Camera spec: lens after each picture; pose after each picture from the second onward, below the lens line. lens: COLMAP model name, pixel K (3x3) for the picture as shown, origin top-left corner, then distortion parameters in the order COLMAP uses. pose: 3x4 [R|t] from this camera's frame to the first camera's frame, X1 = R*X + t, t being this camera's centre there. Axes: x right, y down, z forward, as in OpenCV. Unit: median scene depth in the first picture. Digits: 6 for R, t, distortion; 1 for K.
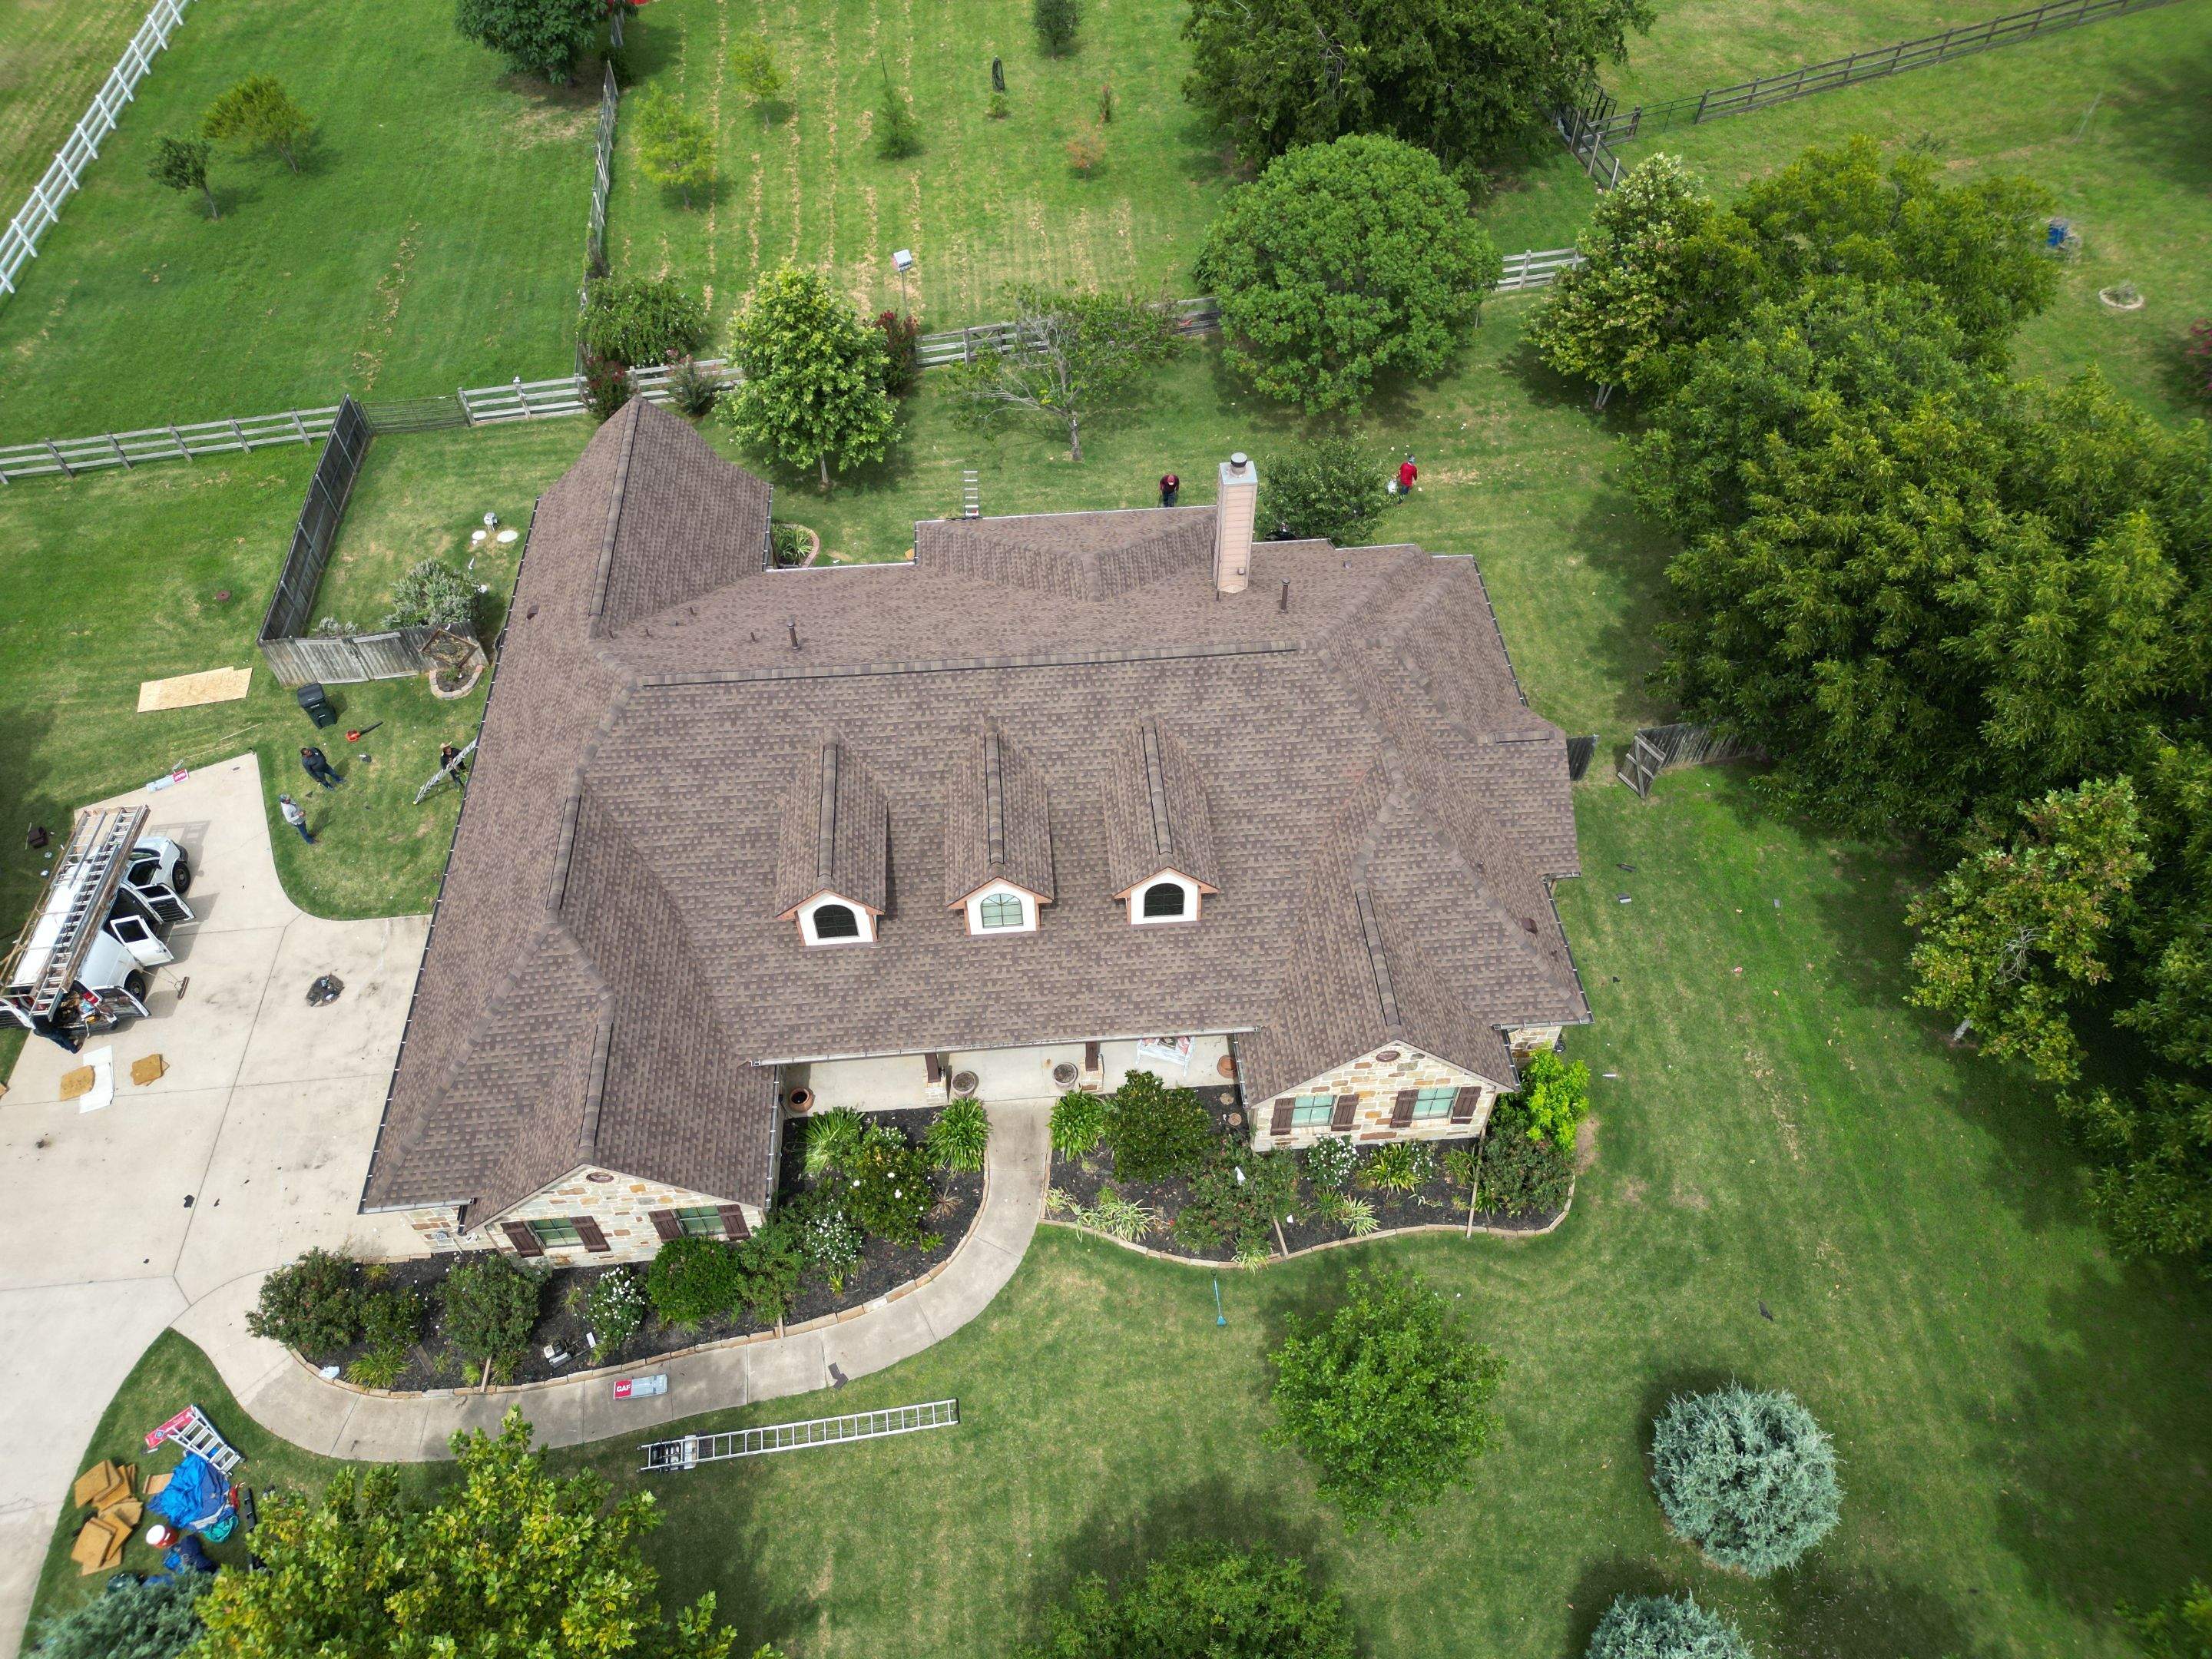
lens RADIAL K [[1553.8, 0, 1100.1], [0, 1553.8, 824.3], [0, 0, 1]] dist [0.067720, -0.062894]
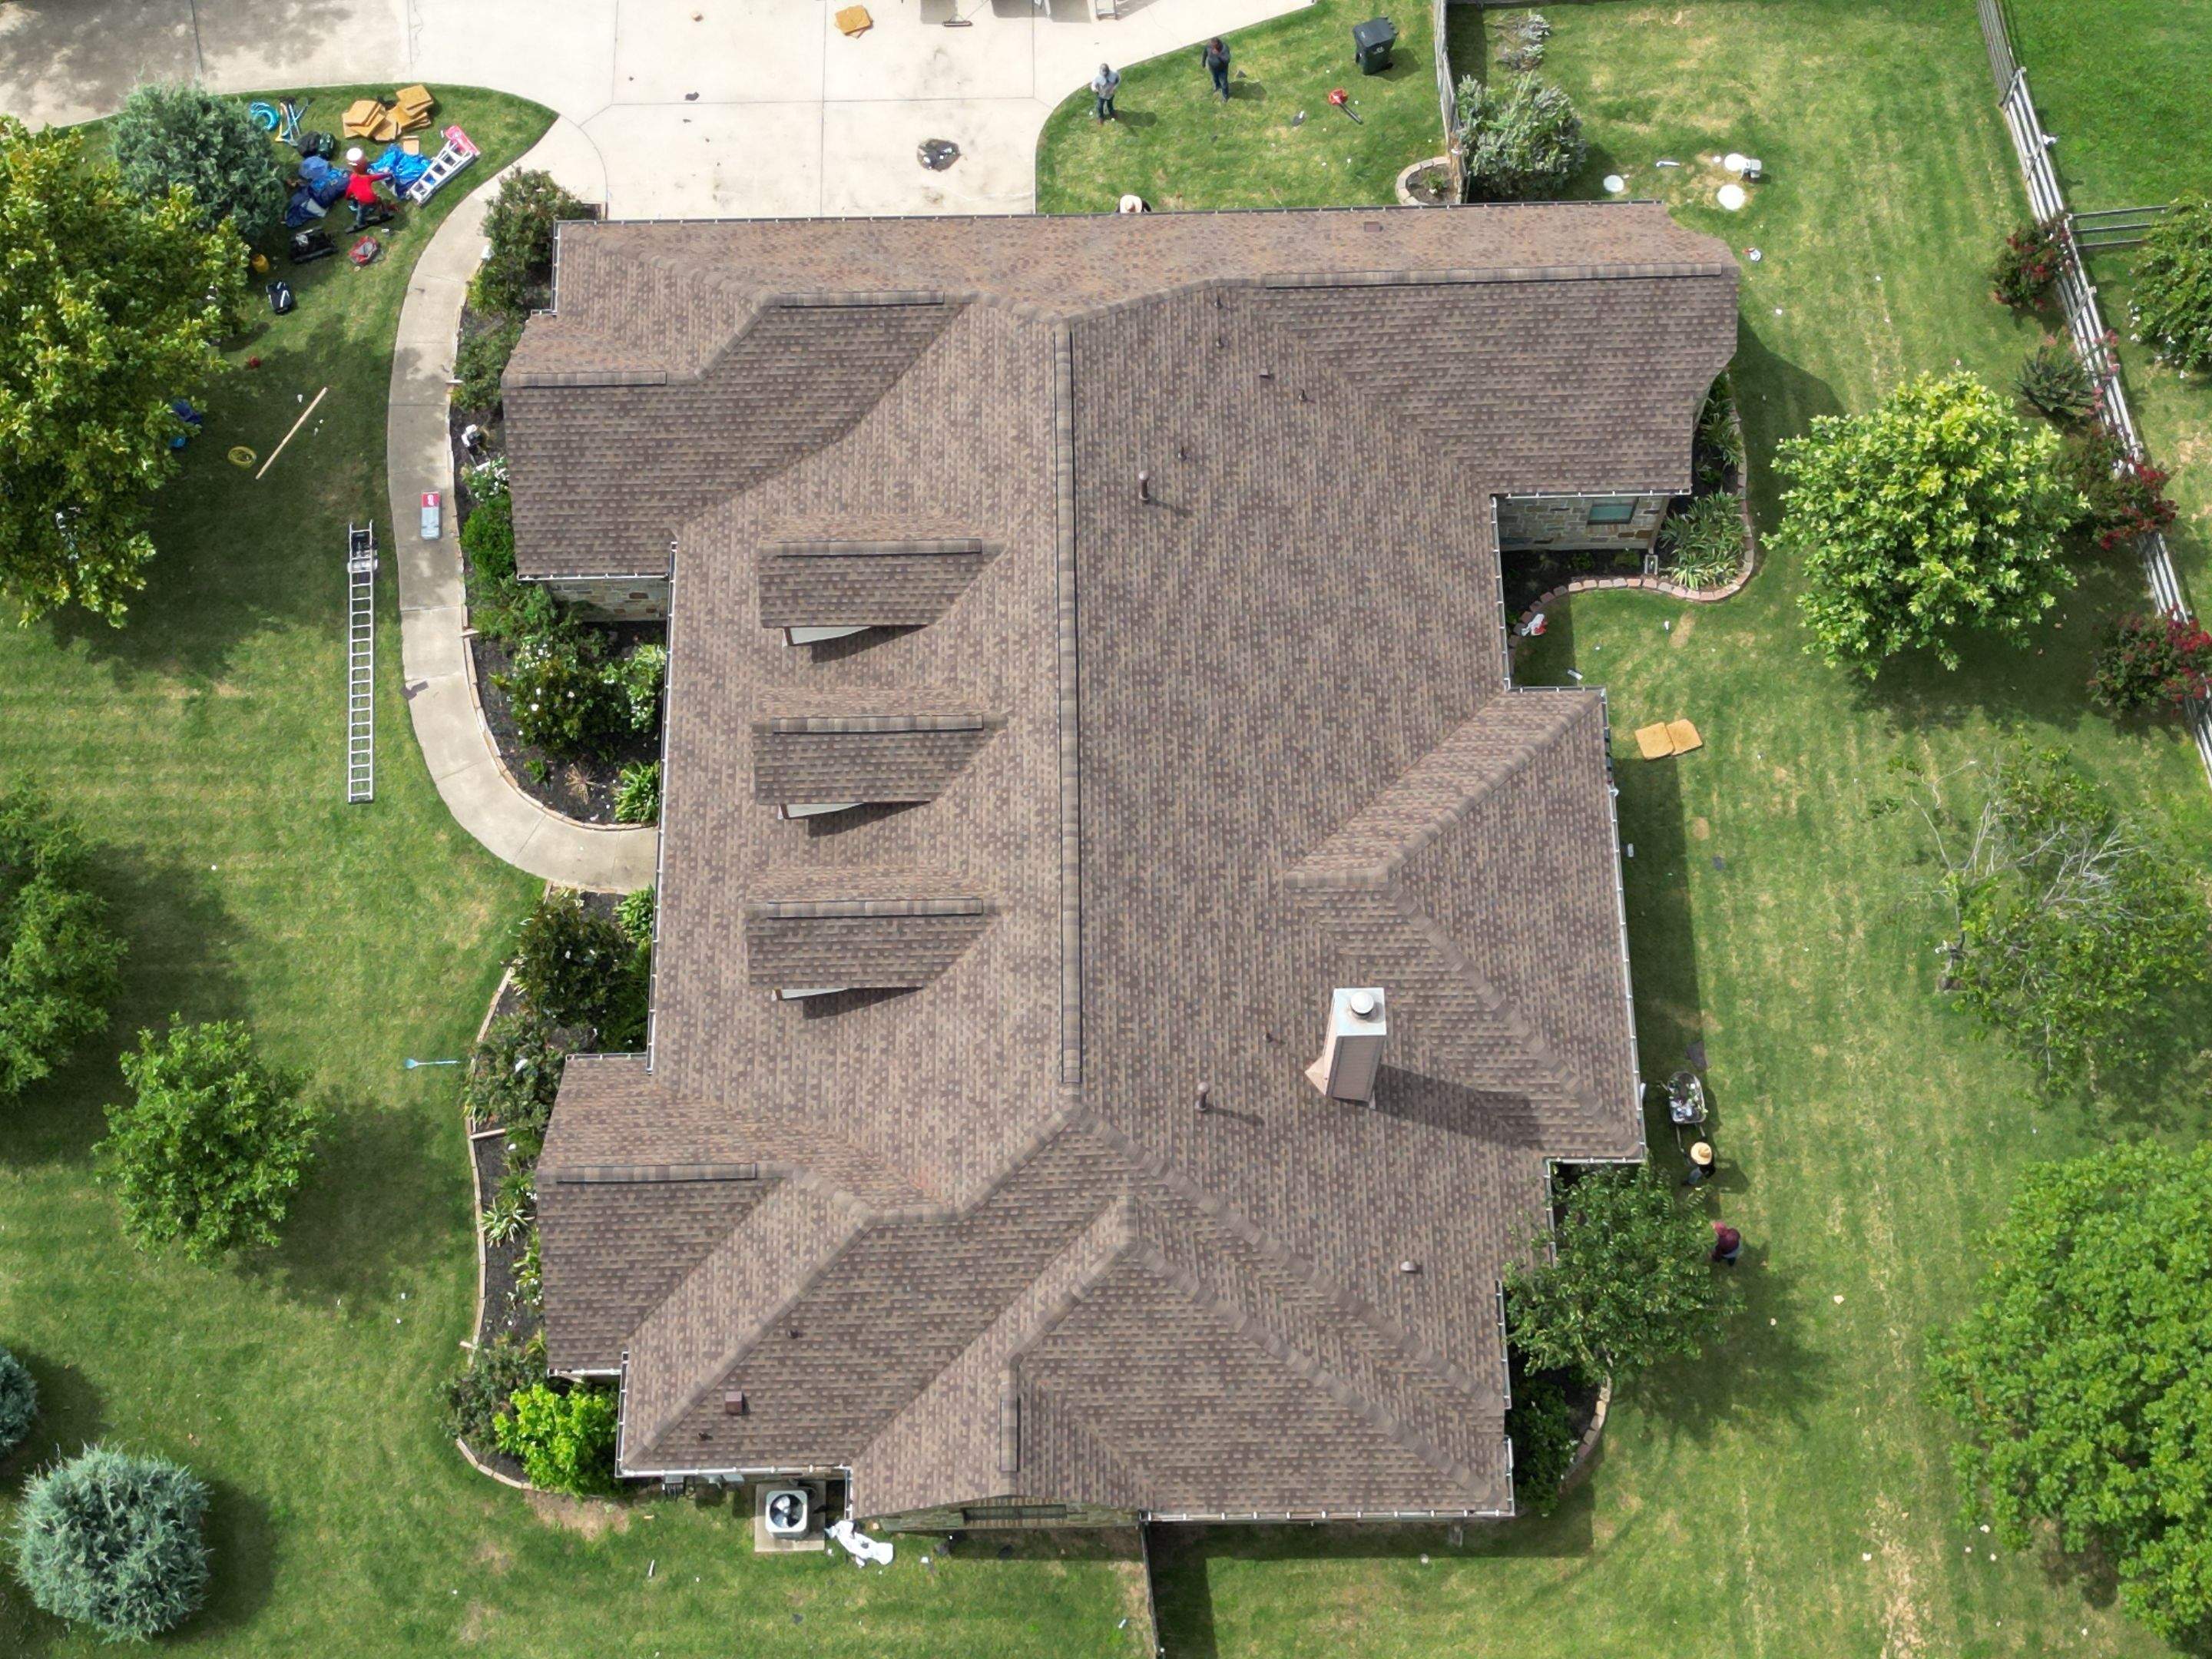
lens RADIAL K [[3100.7, 0, 1099.5], [0, 3100.7, 817.8], [0, 0, 1]] dist [0.092735, 0.000000]
pose [[-0.058168, 0.923017, -0.380338, 0.588272], [-0.759394, 0.206395, 0.617027, -1.096274], [0.648026, 0.324717, 0.688927, -0.045463]]
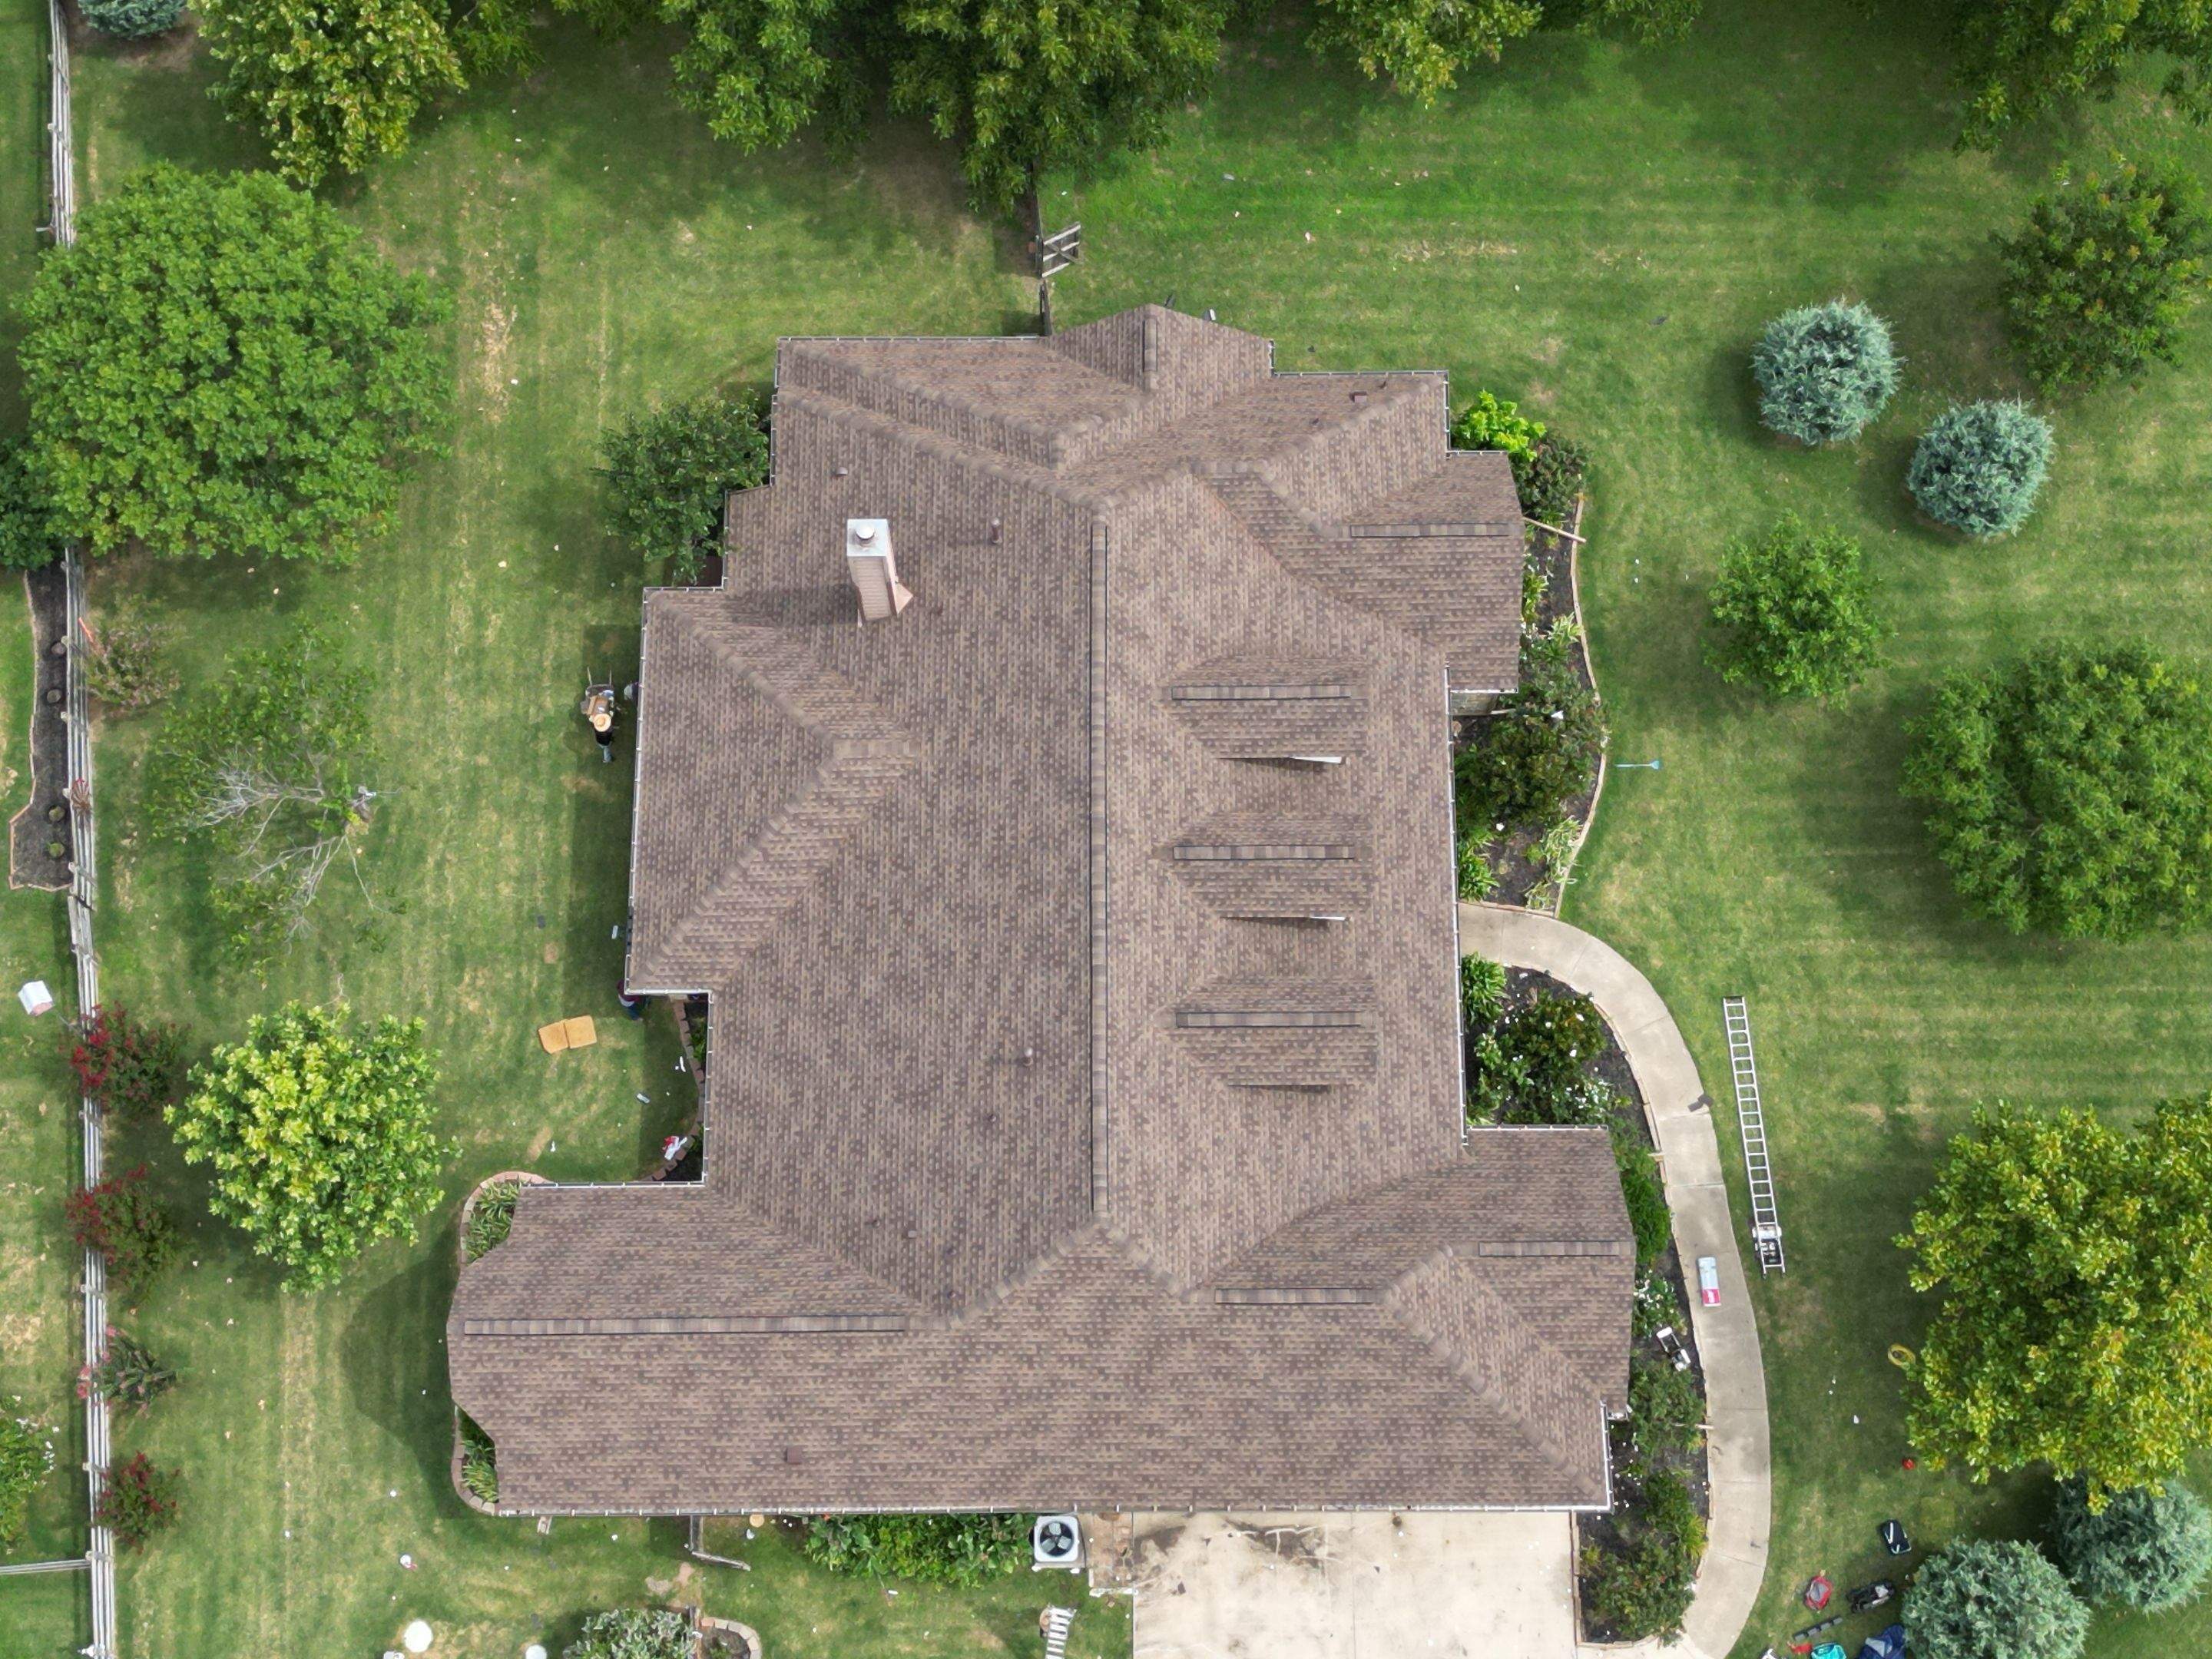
lens RADIAL K [[3100.7, 0, 1091.4], [0, 3100.7, 823.6], [0, 0, 1]] dist [0.092735, 0.000000]
pose [[0.072529, -0.945304, 0.318024, -0.654505], [0.768454, 0.256228, 0.586366, -1.201372], [-0.635781, 0.201858, 0.745007, -0.352675]]
